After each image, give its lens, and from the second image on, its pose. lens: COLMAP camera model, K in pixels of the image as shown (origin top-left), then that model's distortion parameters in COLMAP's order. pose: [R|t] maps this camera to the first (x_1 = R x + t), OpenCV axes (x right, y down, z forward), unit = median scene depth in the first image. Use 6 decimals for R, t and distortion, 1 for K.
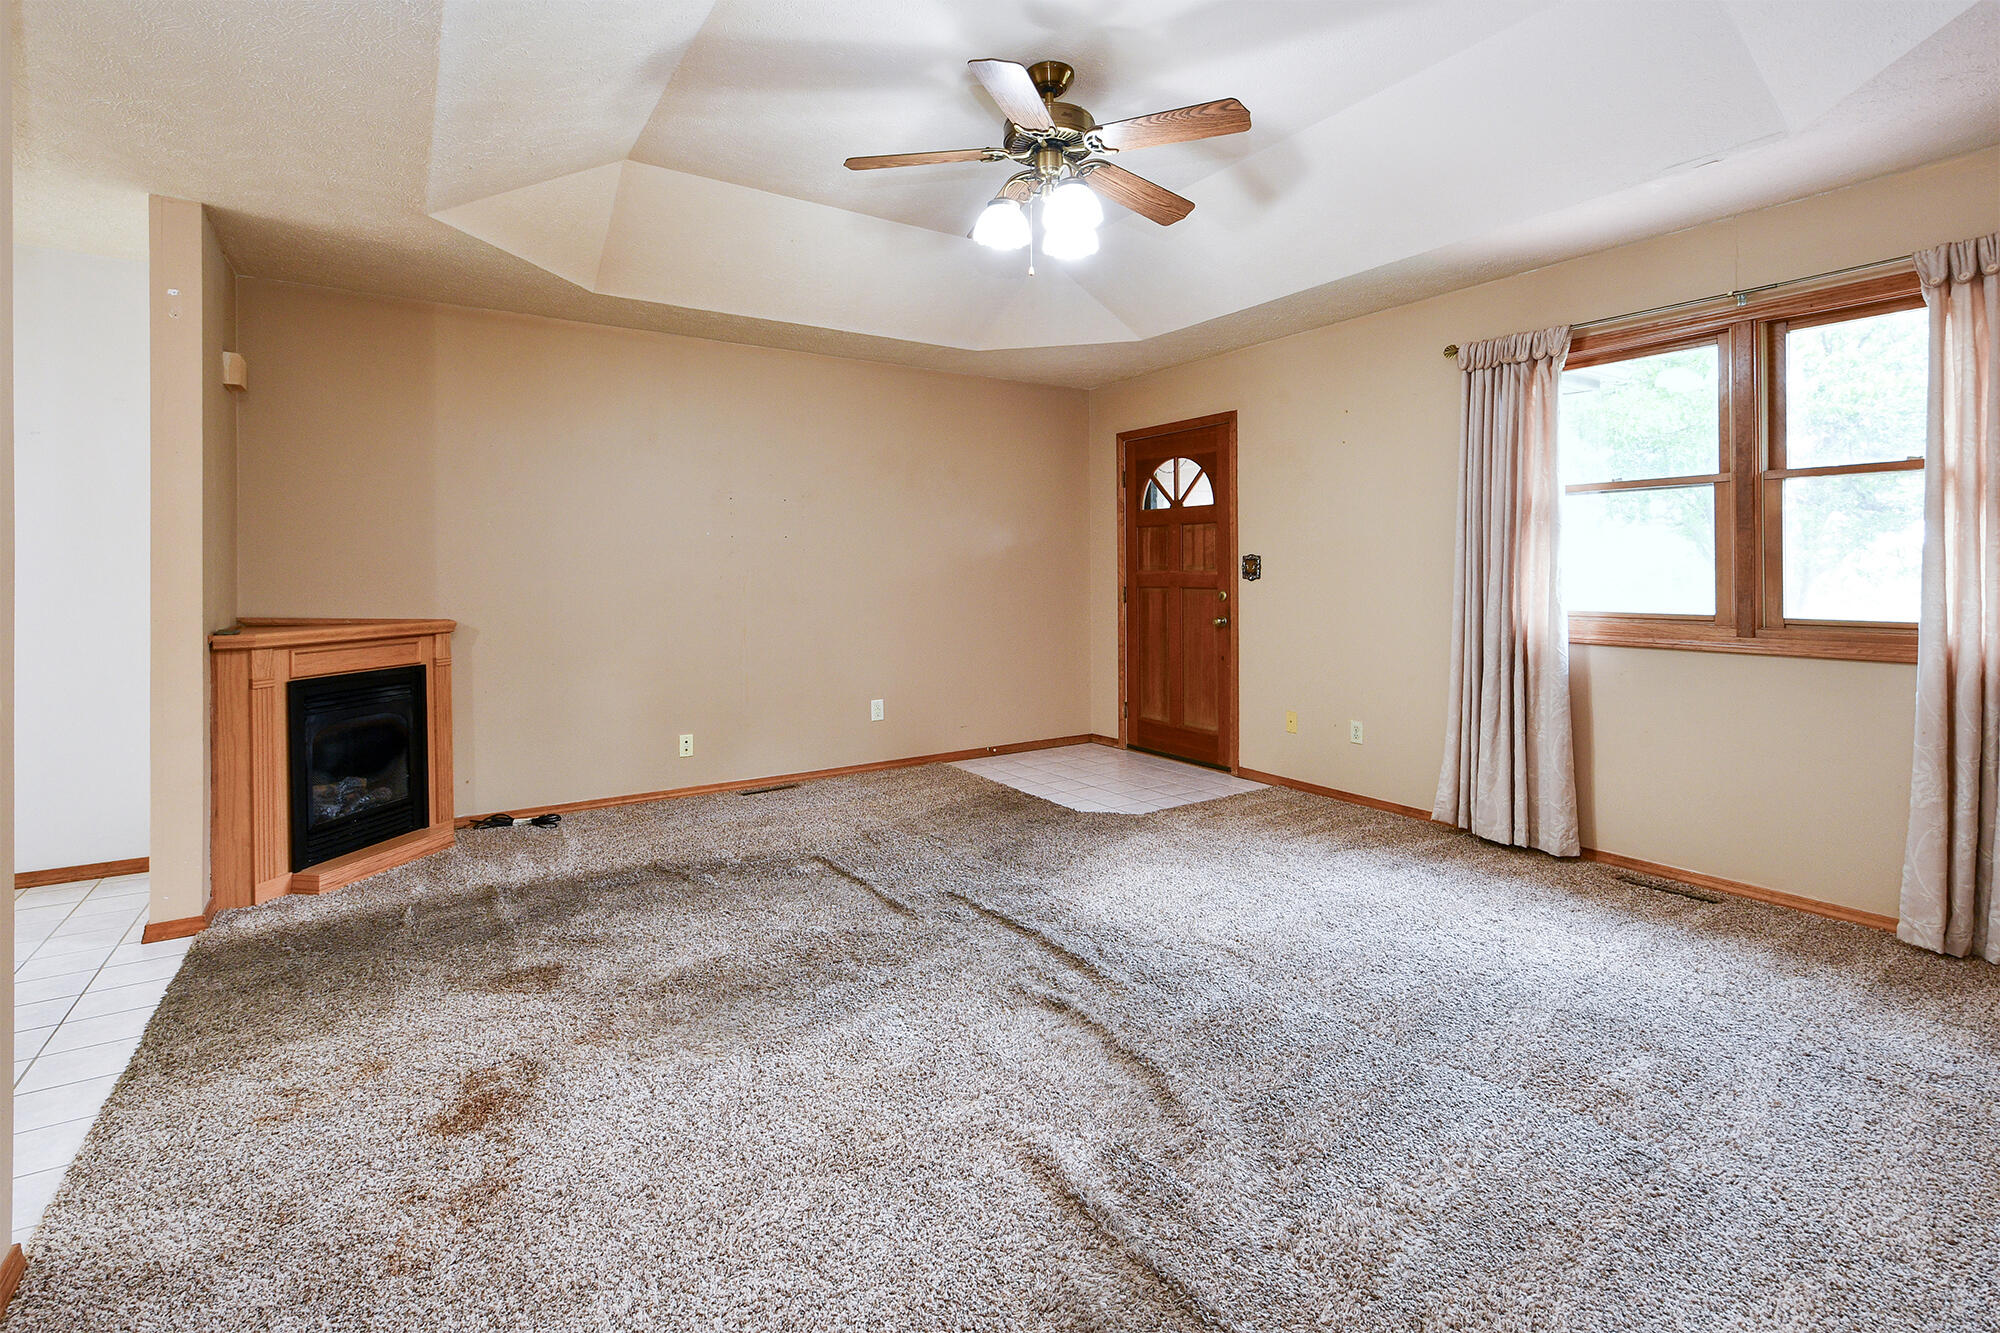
lens RADIAL K [[929.2, 0, 1003.8], [0, 929.2, 570.6], [0, 0, 1]] dist [0.001791, -0.000009]
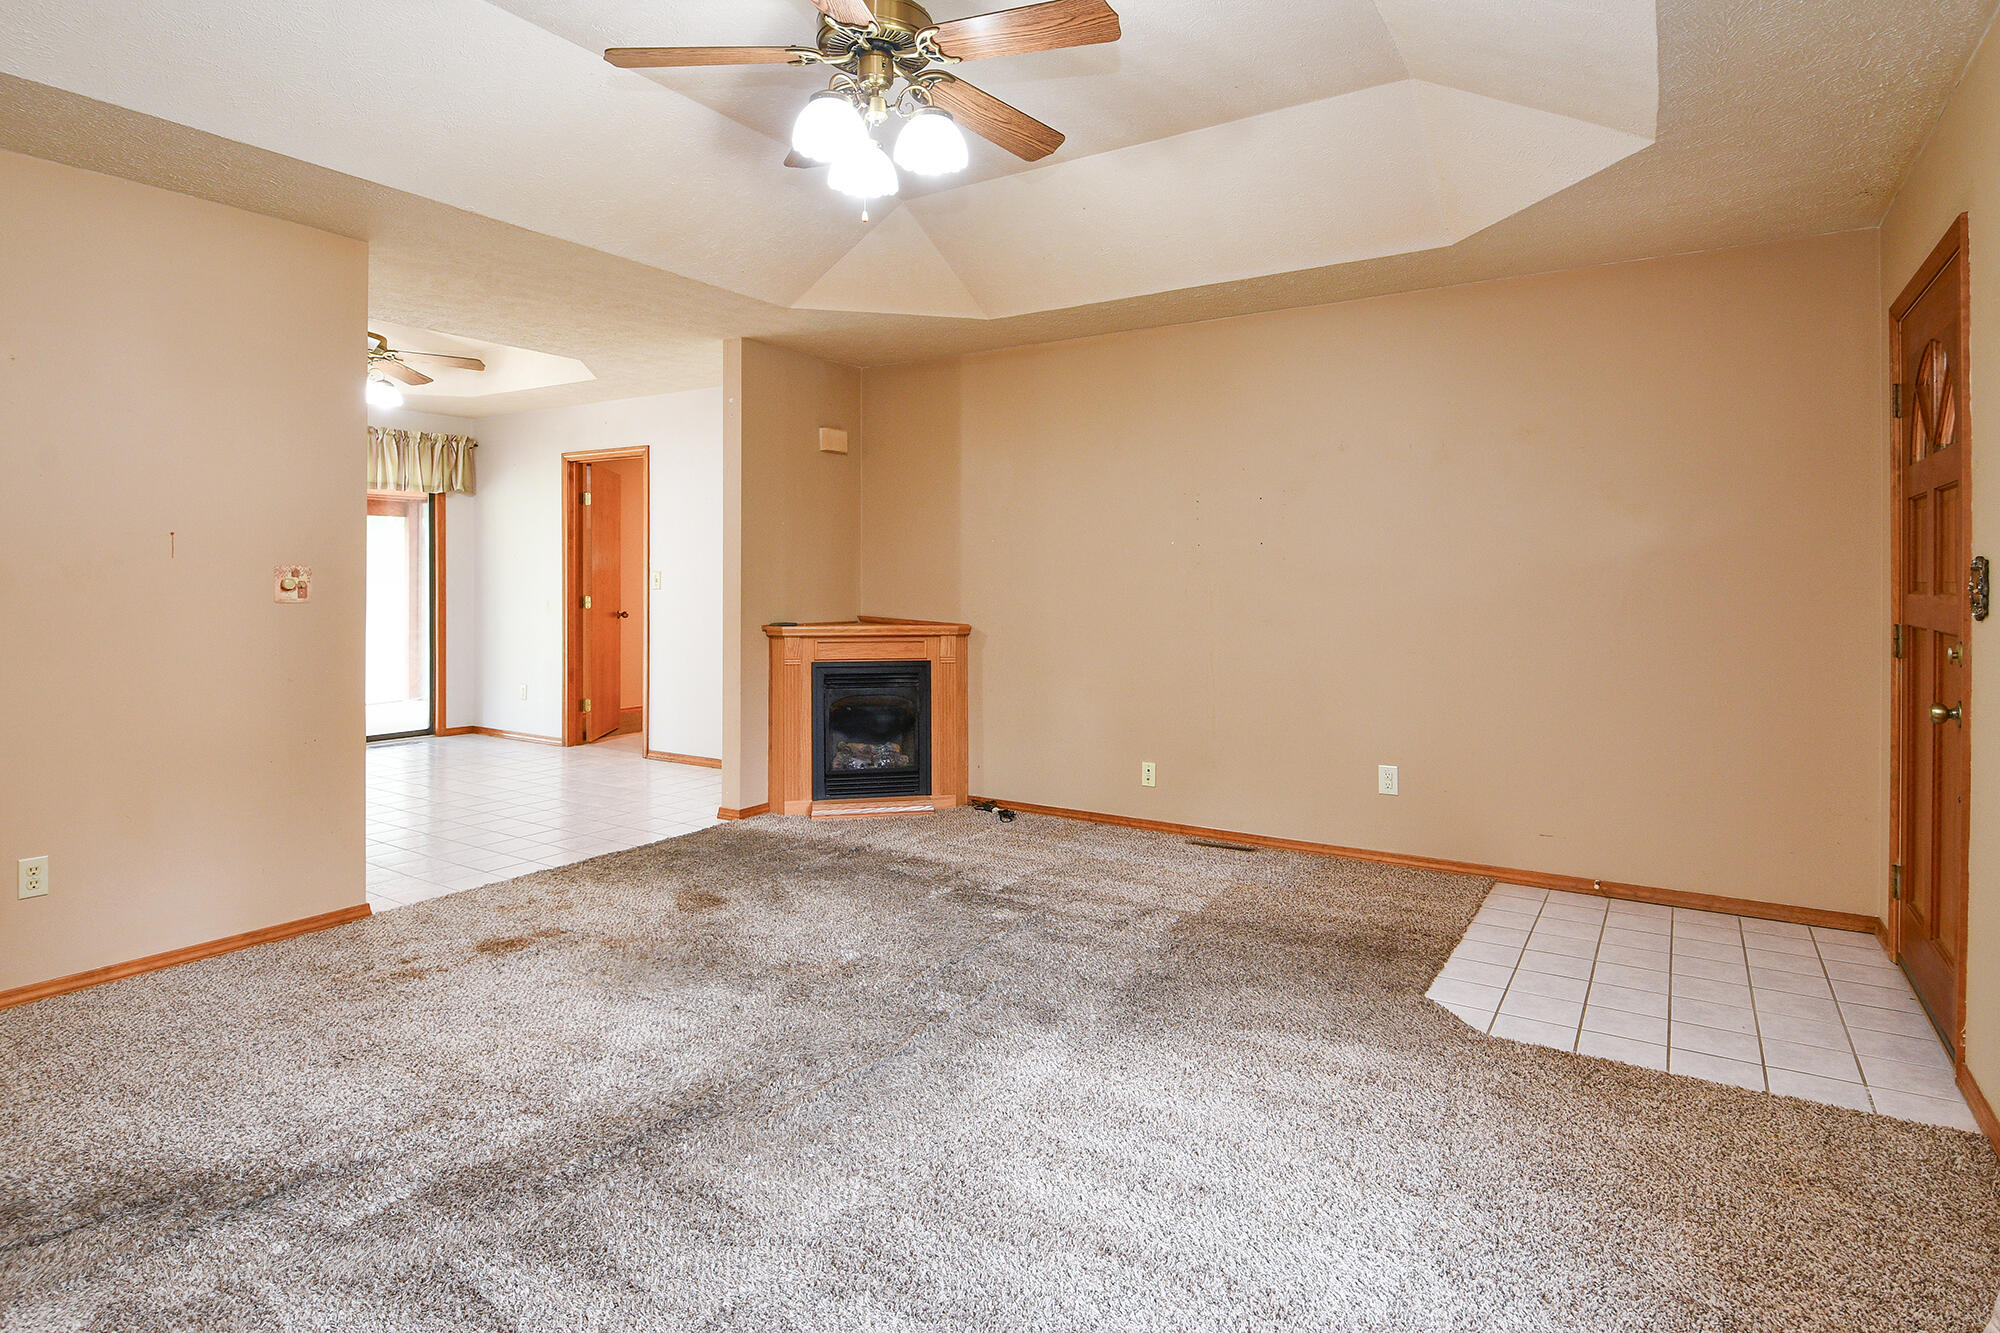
lens RADIAL K [[1037.0, 0, 1005.0], [0, 1037.0, 587.5], [0, 0, 1]] dist [0.000216, 0.000164]
pose [[0.398152, 0.016314, -0.917174, 0.678799], [-0.000480, 0.999845, 0.017576, -0.018183], [0.917319, -0.006557, 0.398098, 0.578257]]
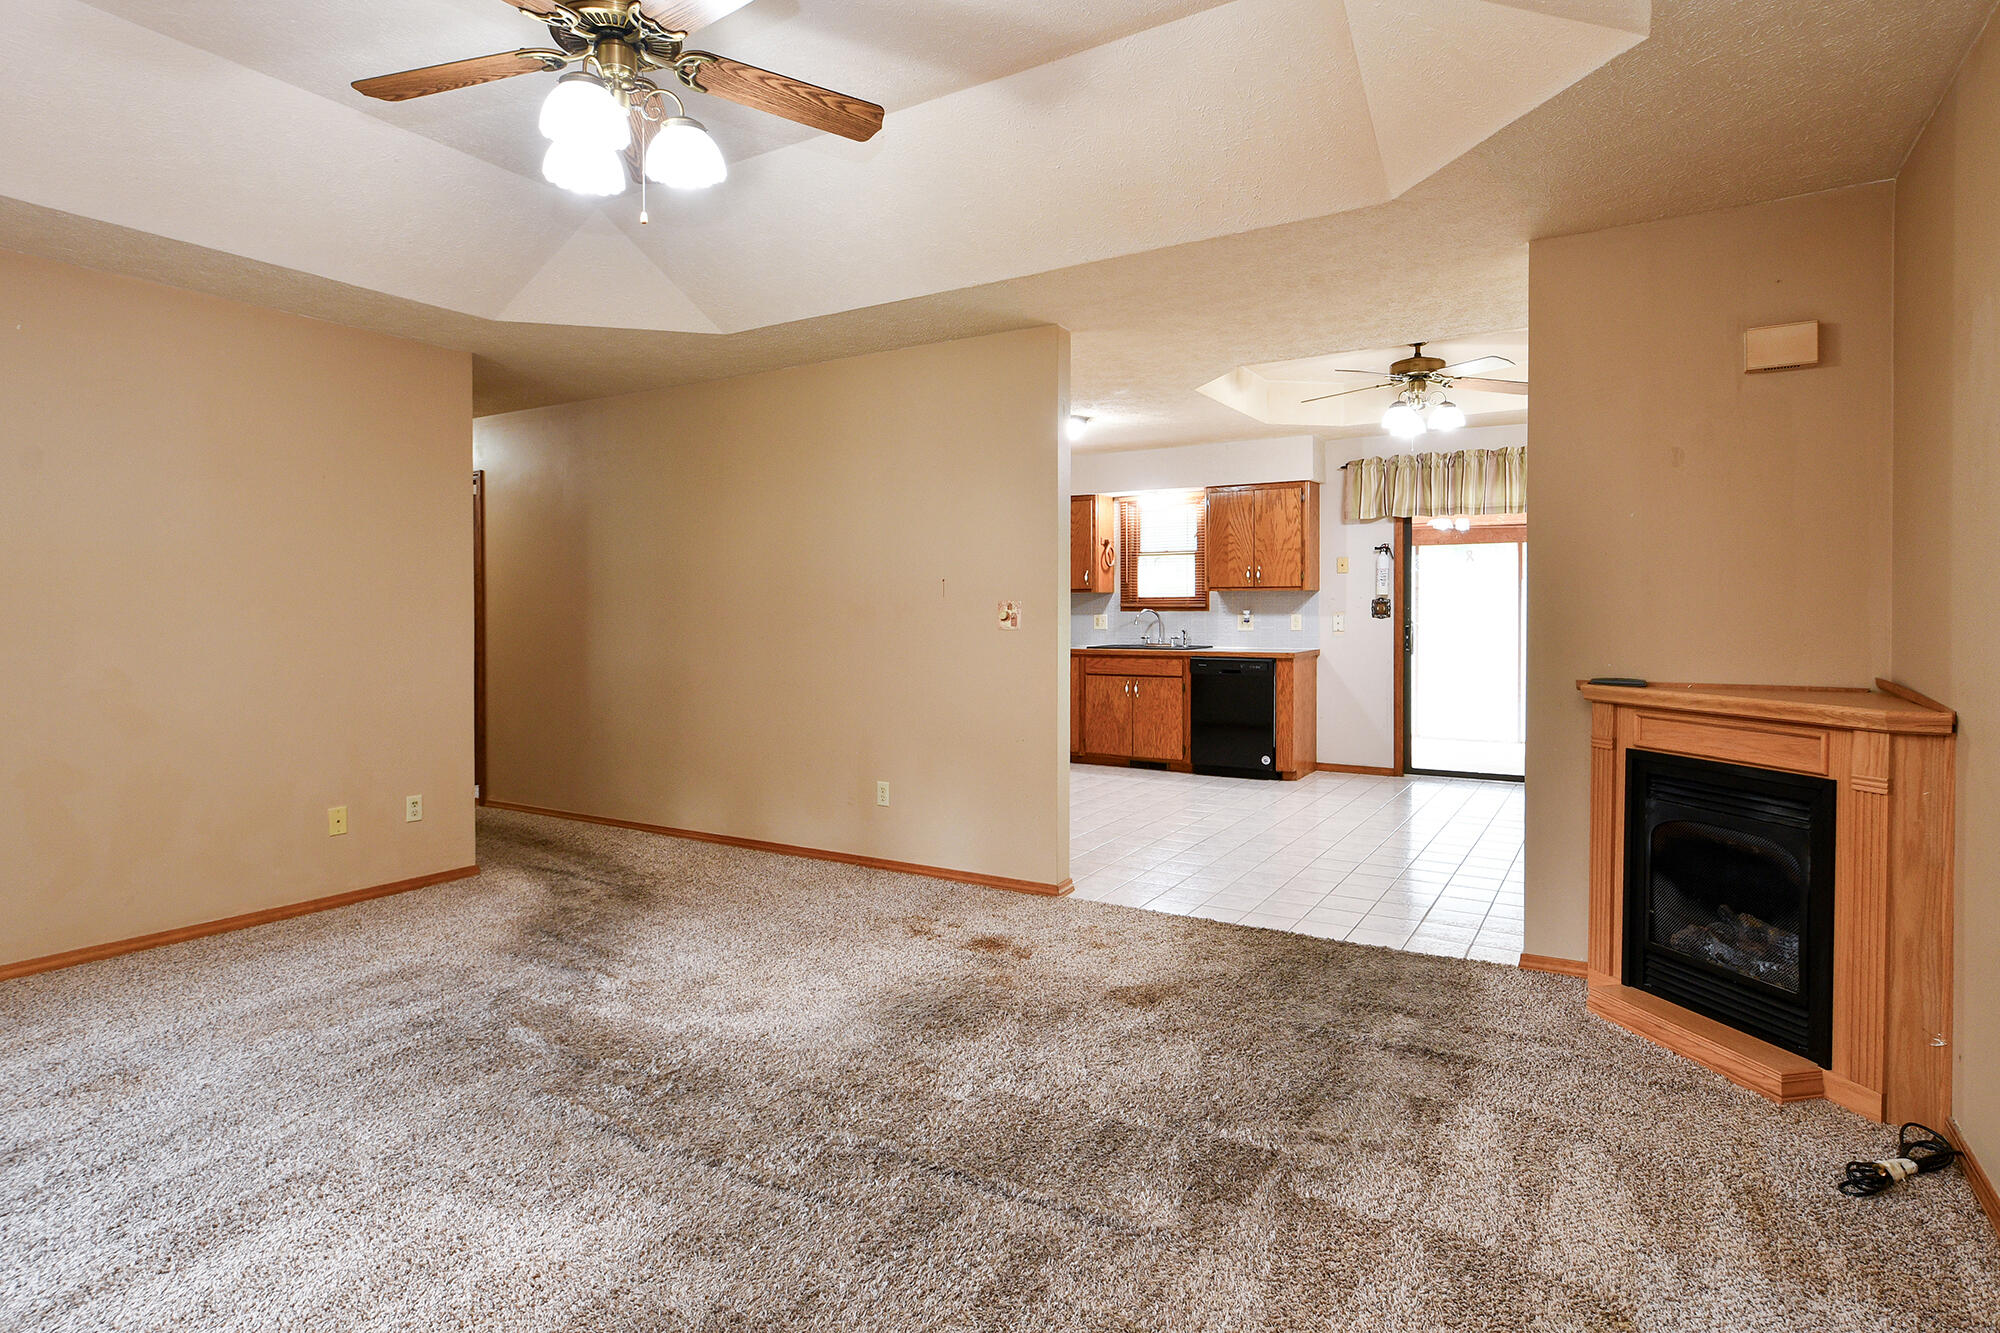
lens RADIAL K [[1034.3, 0, 1004.0], [0, 1034.3, 631.7], [0, 0, 1]] dist [0.001363, 0.000197]
pose [[-0.905923, 0.018242, -0.423049, 0.093879], [0.013137, 0.999801, 0.014980, -0.004254], [0.423239, 0.008013, -0.905983, 1.410727]]
